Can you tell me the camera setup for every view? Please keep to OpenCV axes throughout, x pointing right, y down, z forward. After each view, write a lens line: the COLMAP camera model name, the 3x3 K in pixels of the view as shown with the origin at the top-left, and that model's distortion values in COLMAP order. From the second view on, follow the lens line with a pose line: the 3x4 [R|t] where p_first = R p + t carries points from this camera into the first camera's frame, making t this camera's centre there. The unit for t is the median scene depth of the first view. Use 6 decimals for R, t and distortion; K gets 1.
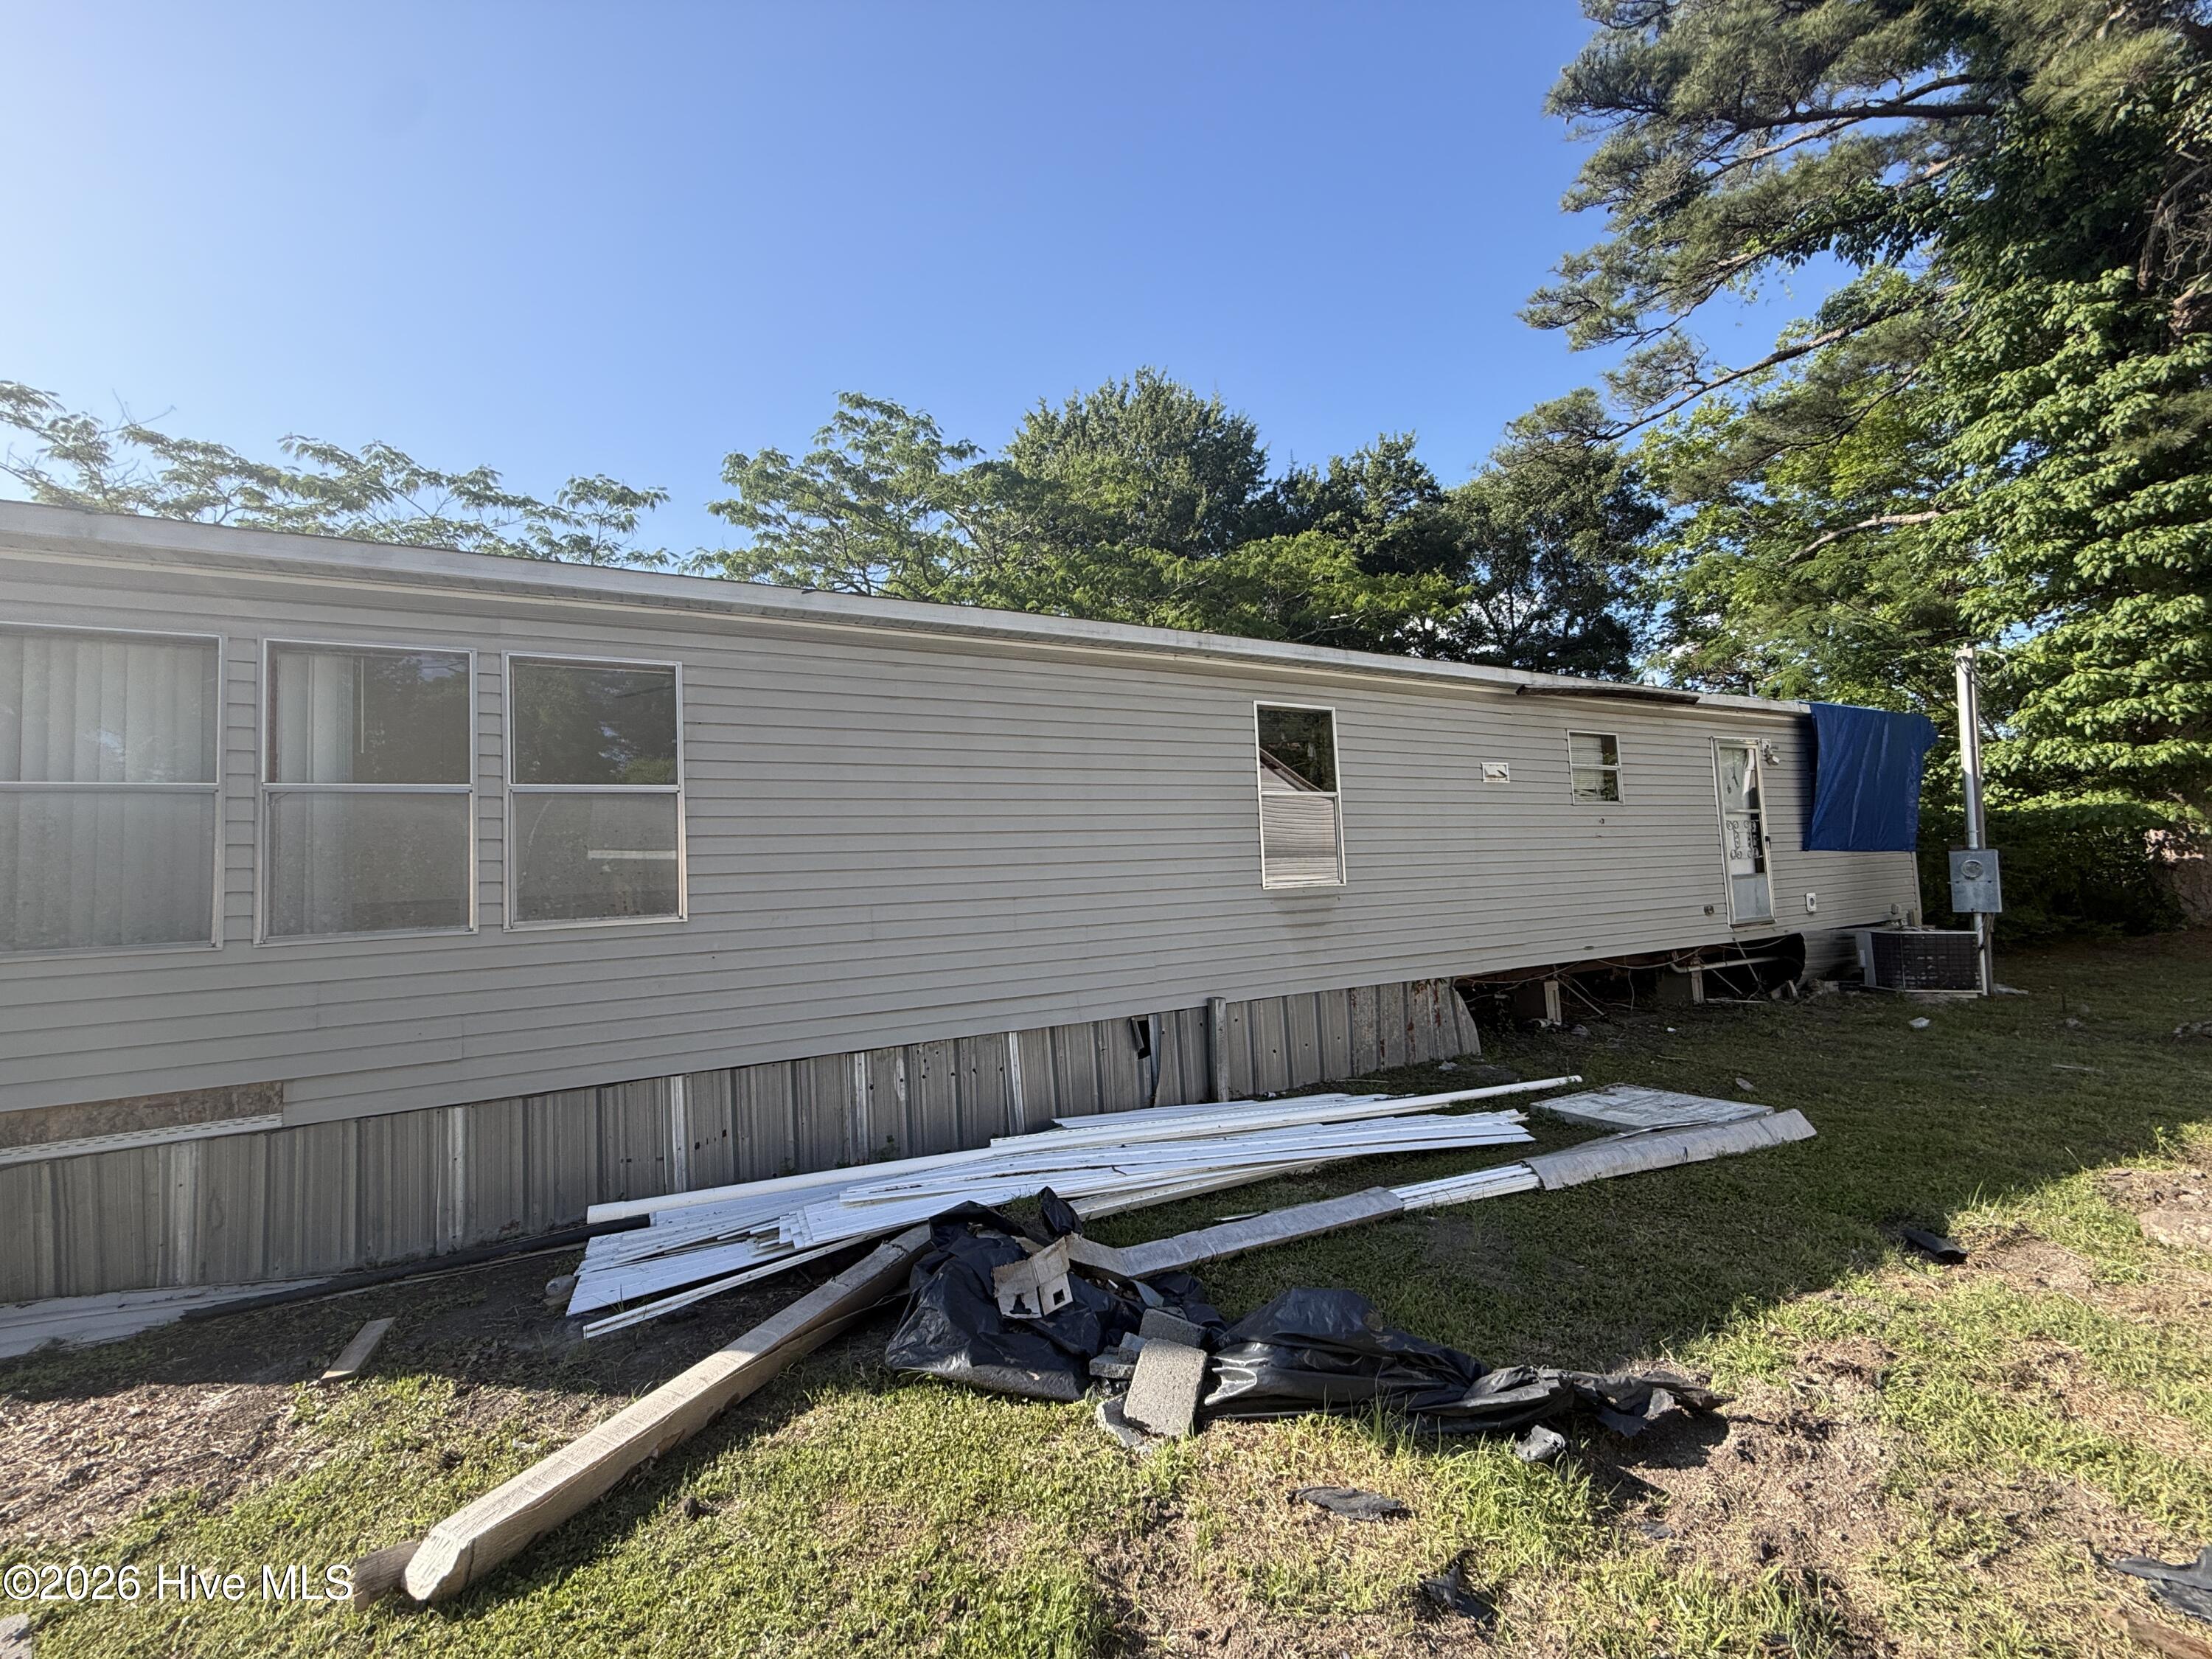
lens RADIAL K [[873.0, 0, 1104.1], [0, 873.0, 839.4], [0, 0, 1]] dist [-0.003011, -0.000096]
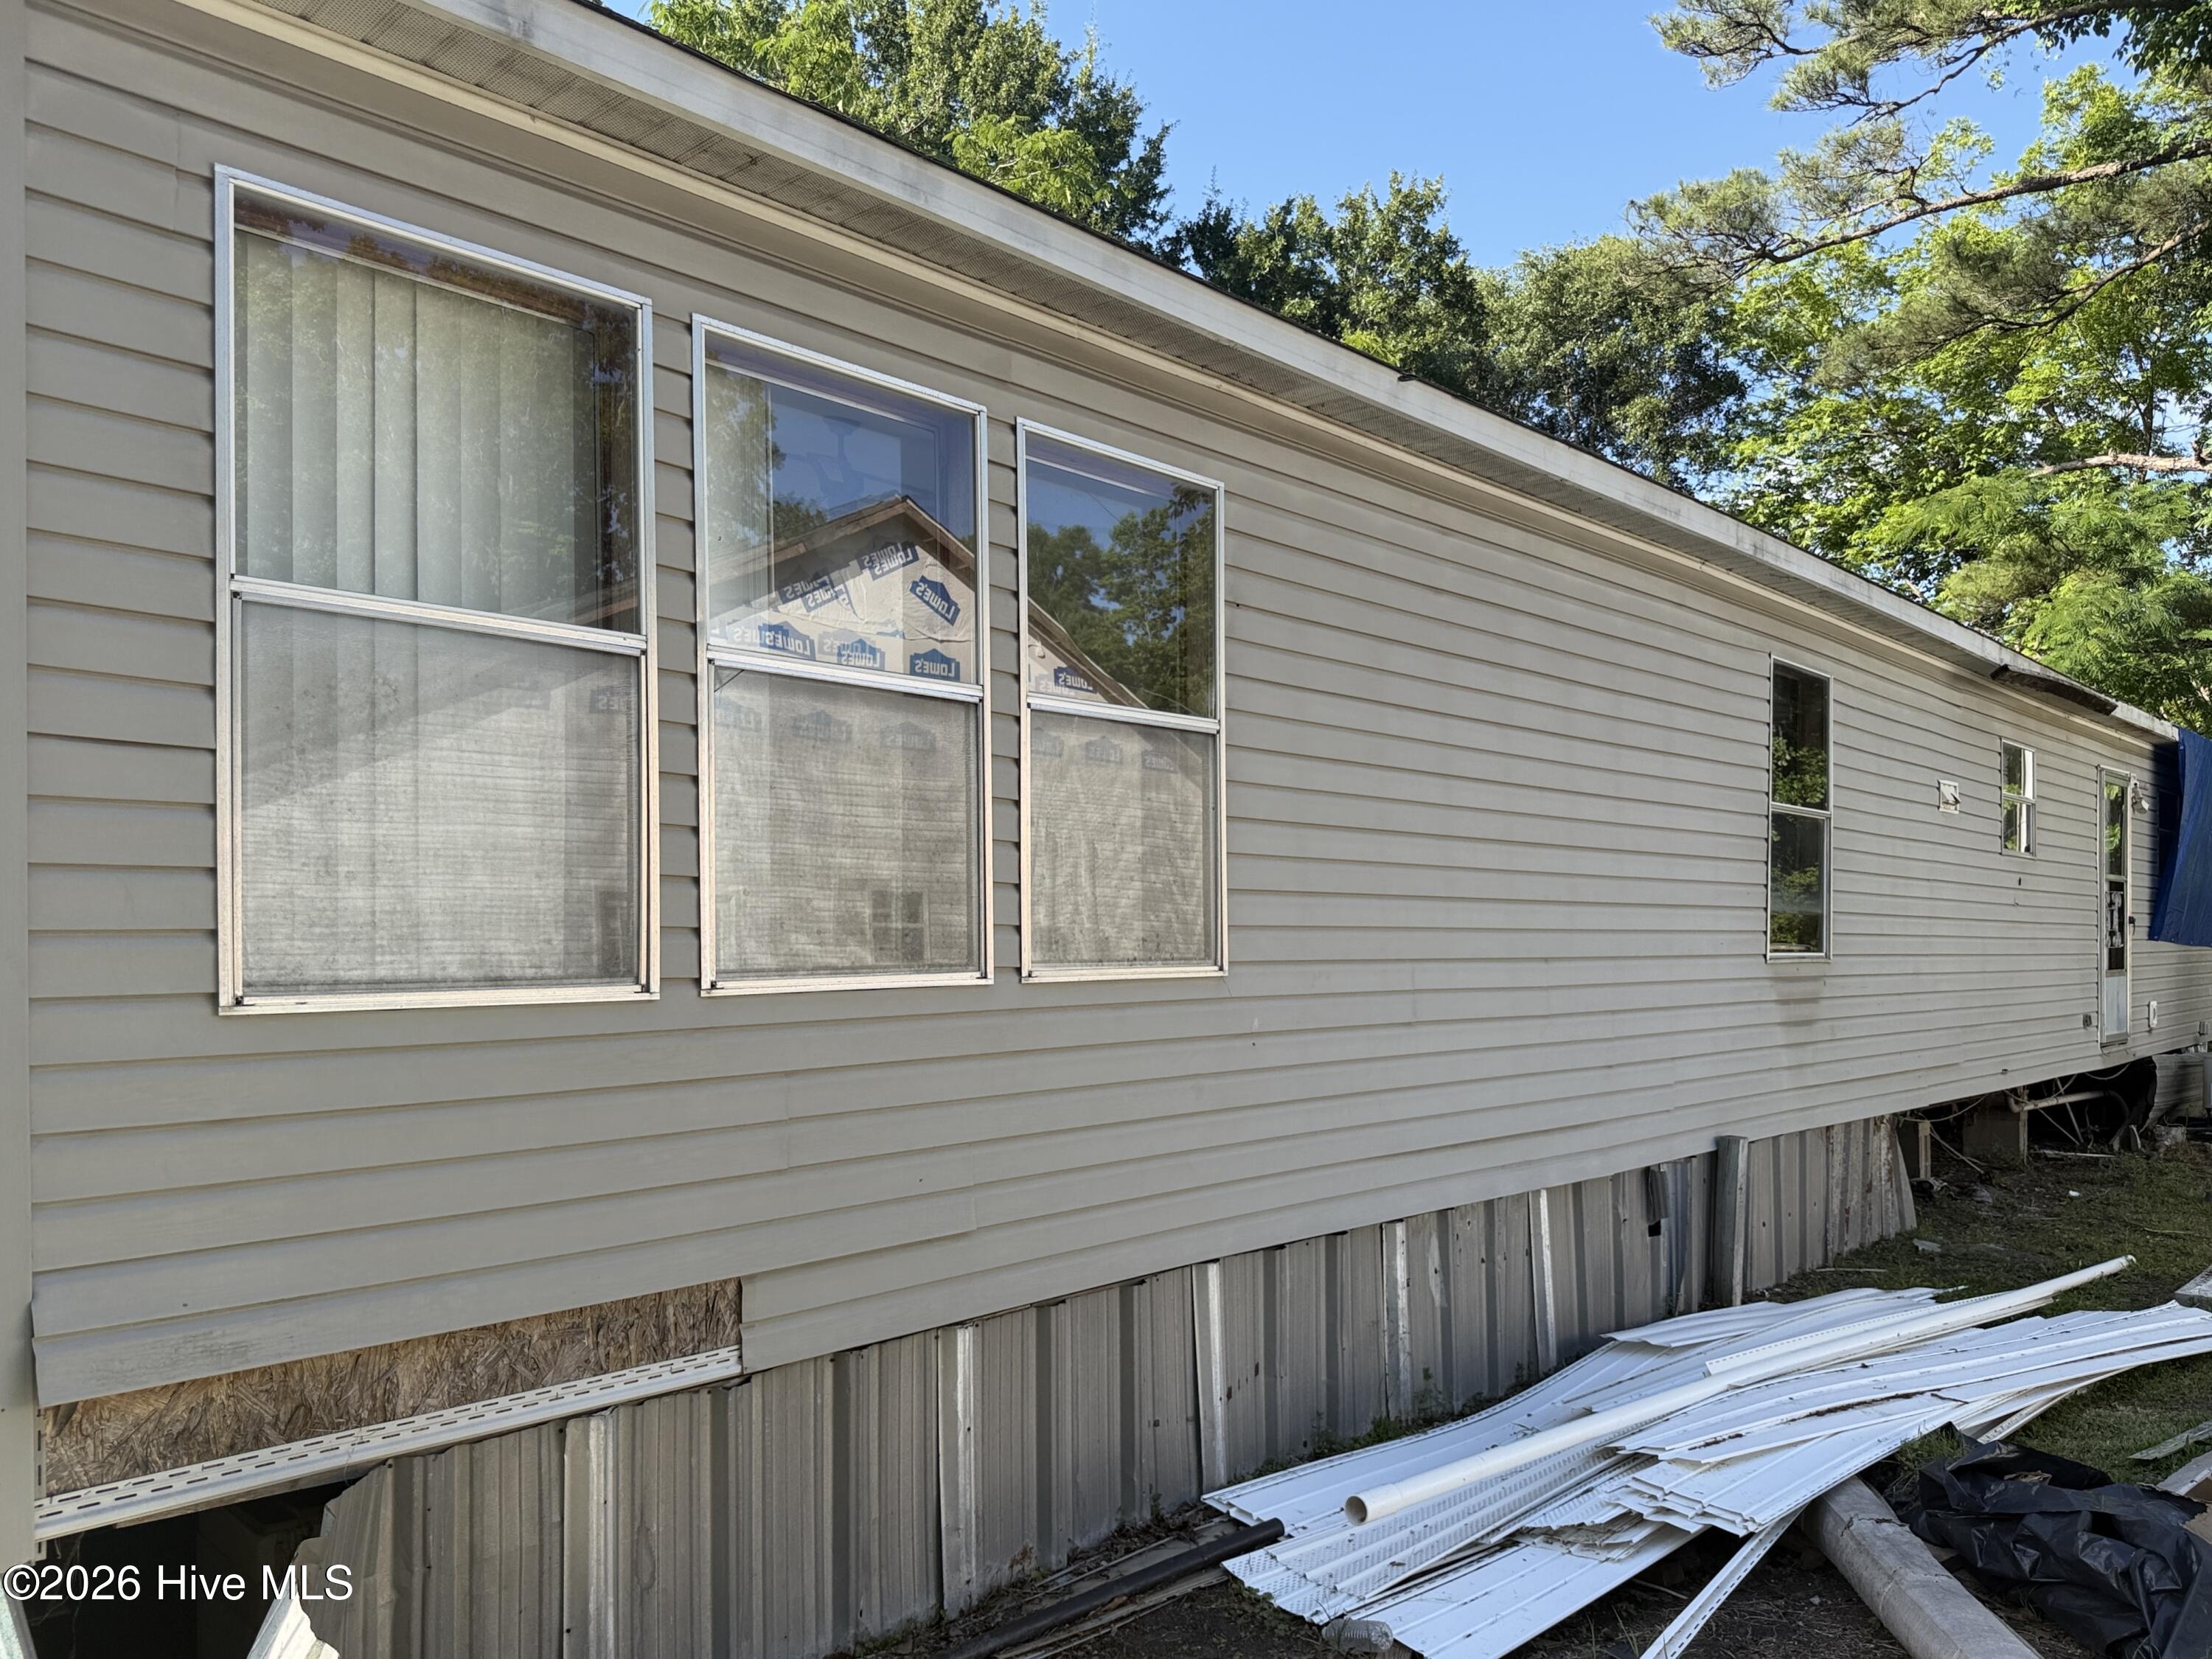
lens RADIAL K [[1639.6, 0, 1106.7], [0, 1639.6, 941.5], [0, 0, 1]] dist [-0.001509, -0.005635]
pose [[0.945935, 0.047201, 0.320902, -0.797435], [-0.062569, 0.997327, 0.037743, 0.035313], [-0.318263, -0.055781, 0.946360, 0.073753]]
